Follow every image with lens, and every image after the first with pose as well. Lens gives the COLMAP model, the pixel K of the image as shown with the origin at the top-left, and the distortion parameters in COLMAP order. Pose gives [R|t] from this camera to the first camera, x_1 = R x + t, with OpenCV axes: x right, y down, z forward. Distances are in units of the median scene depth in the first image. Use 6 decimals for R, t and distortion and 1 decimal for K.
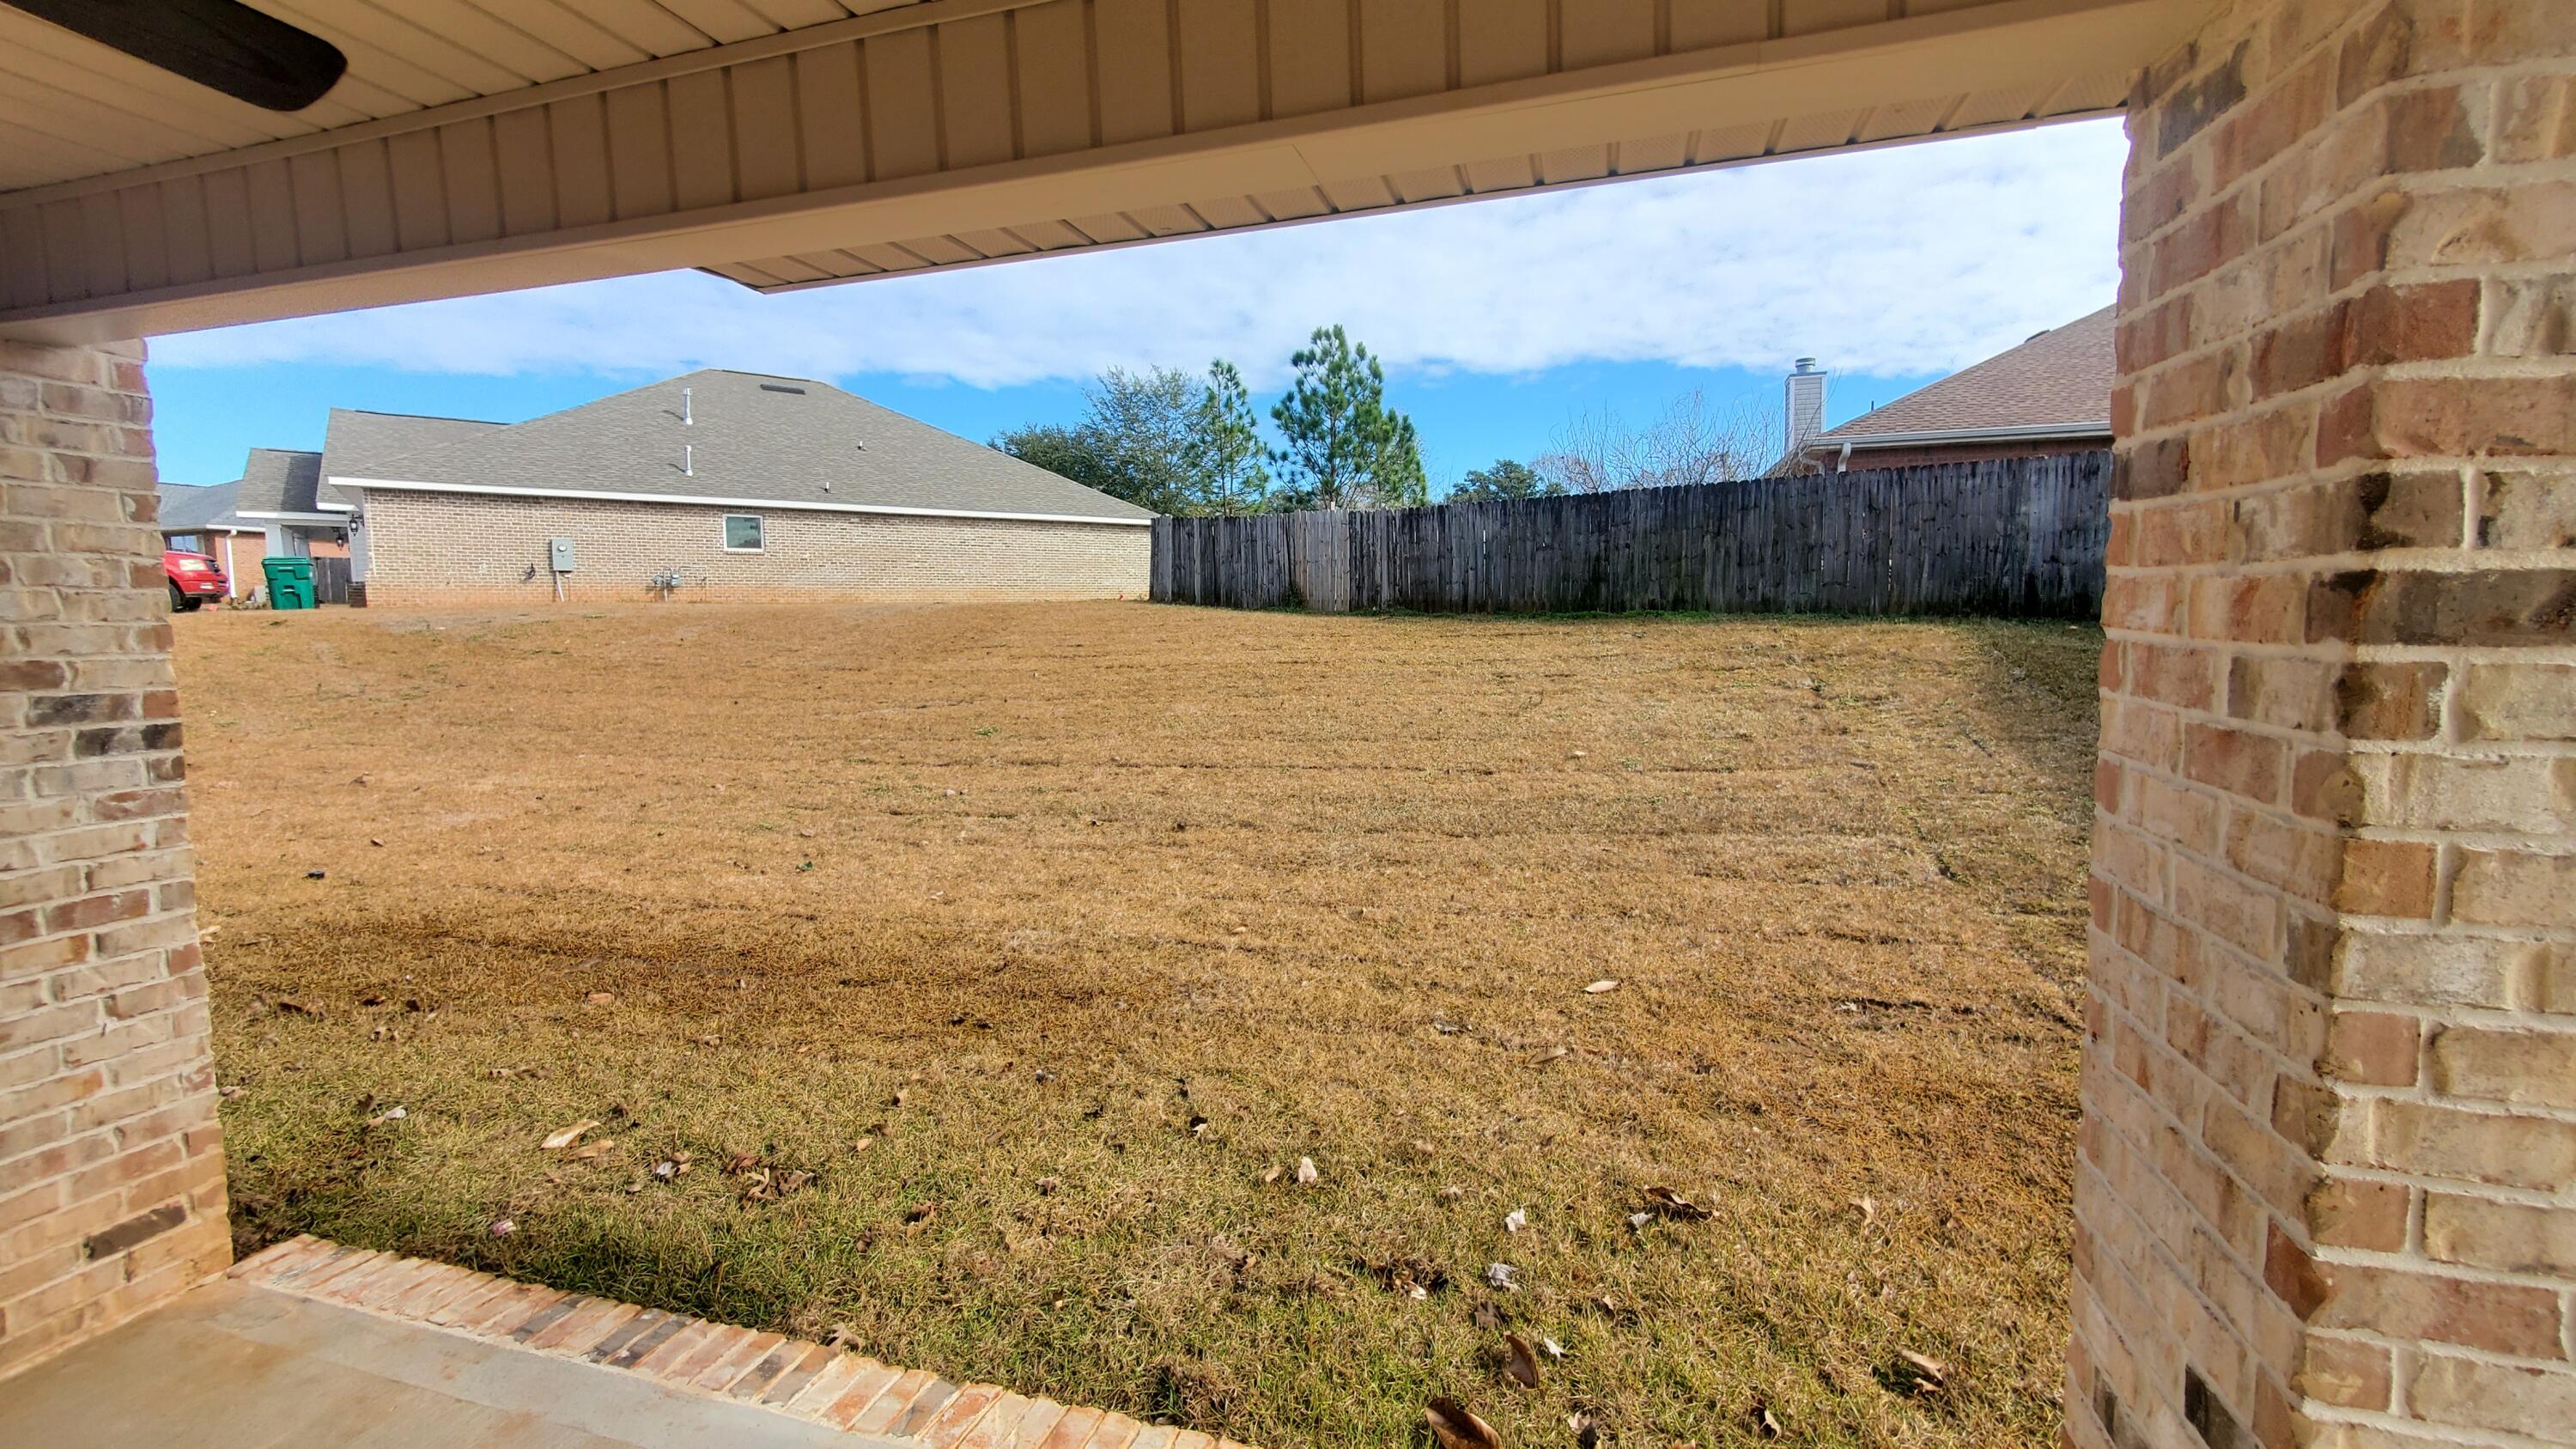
lens RADIAL K [[1017.3, 0, 1257.2], [0, 1017.3, 714.1], [0, 0, 1]] dist [0.001958, -0.003247]
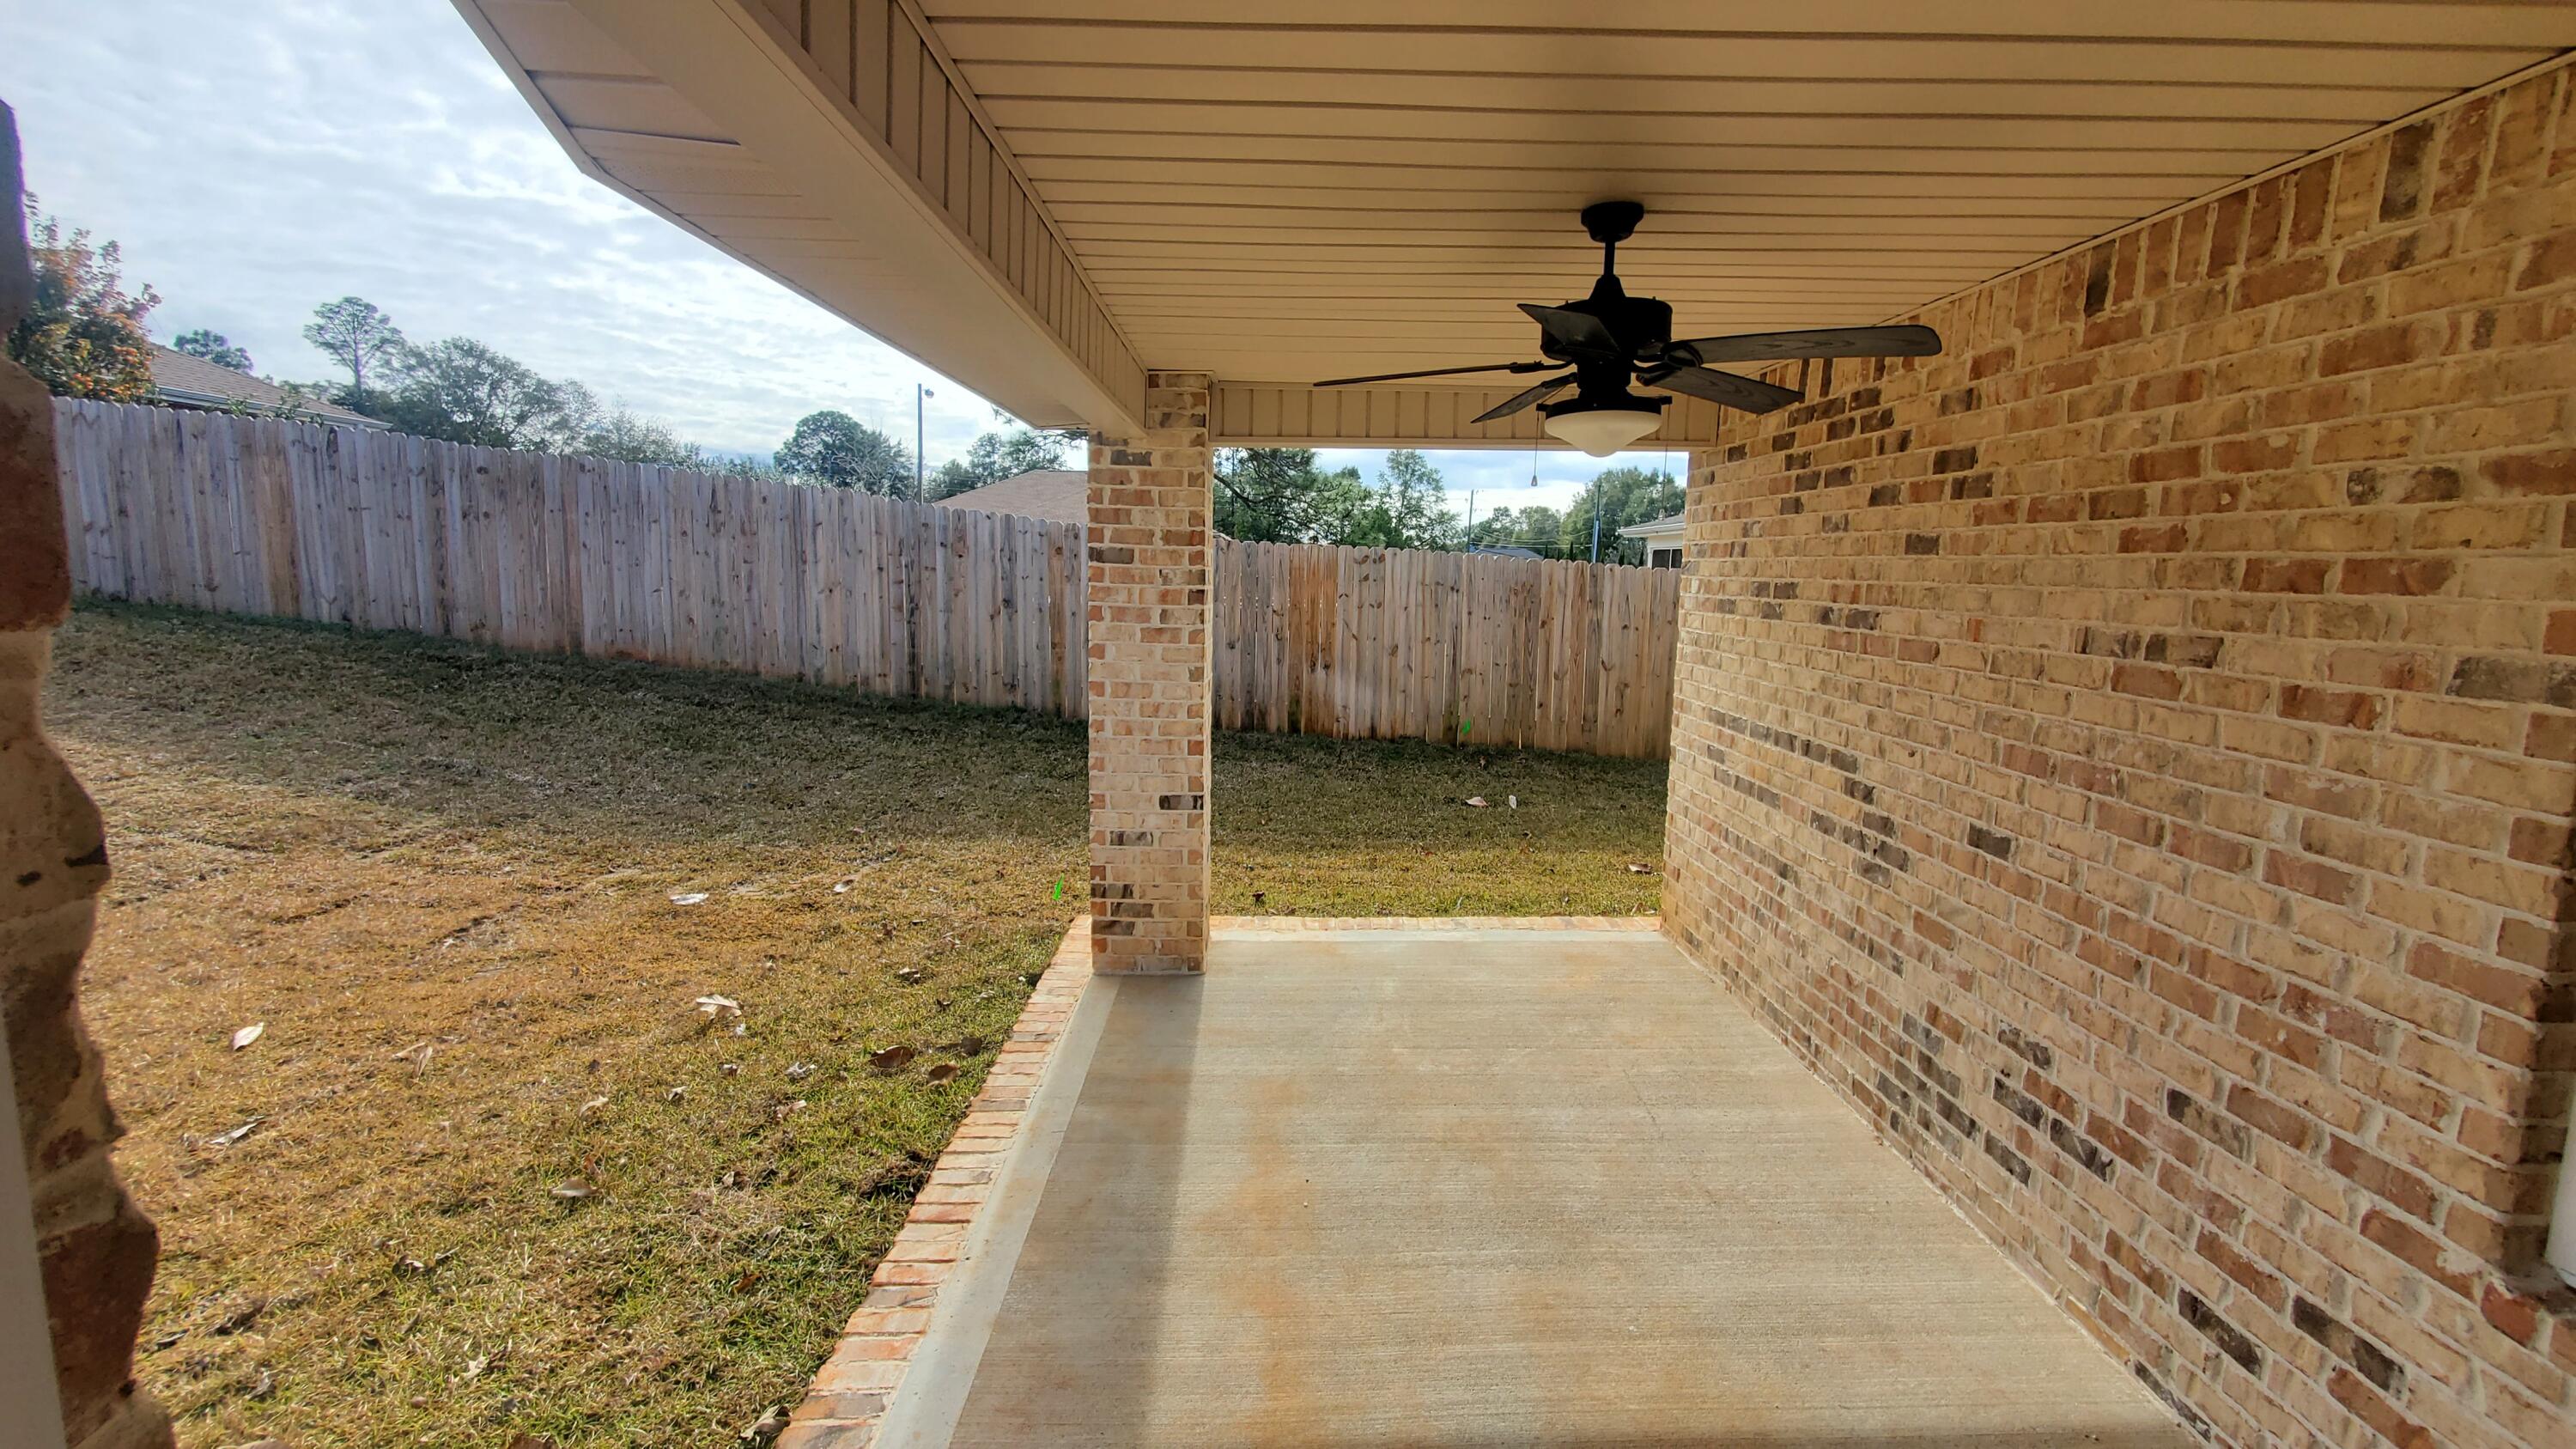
lens RADIAL K [[1017.3, 0, 1257.2], [0, 1017.3, 714.1], [0, 0, 1]] dist [0.001958, -0.003247]
pose [[-0.273002, -0.125599, 0.953779, -0.776752], [0.089340, 0.983846, 0.155130, -0.061301], [-0.957856, 0.127561, -0.257371, 0.437357]]
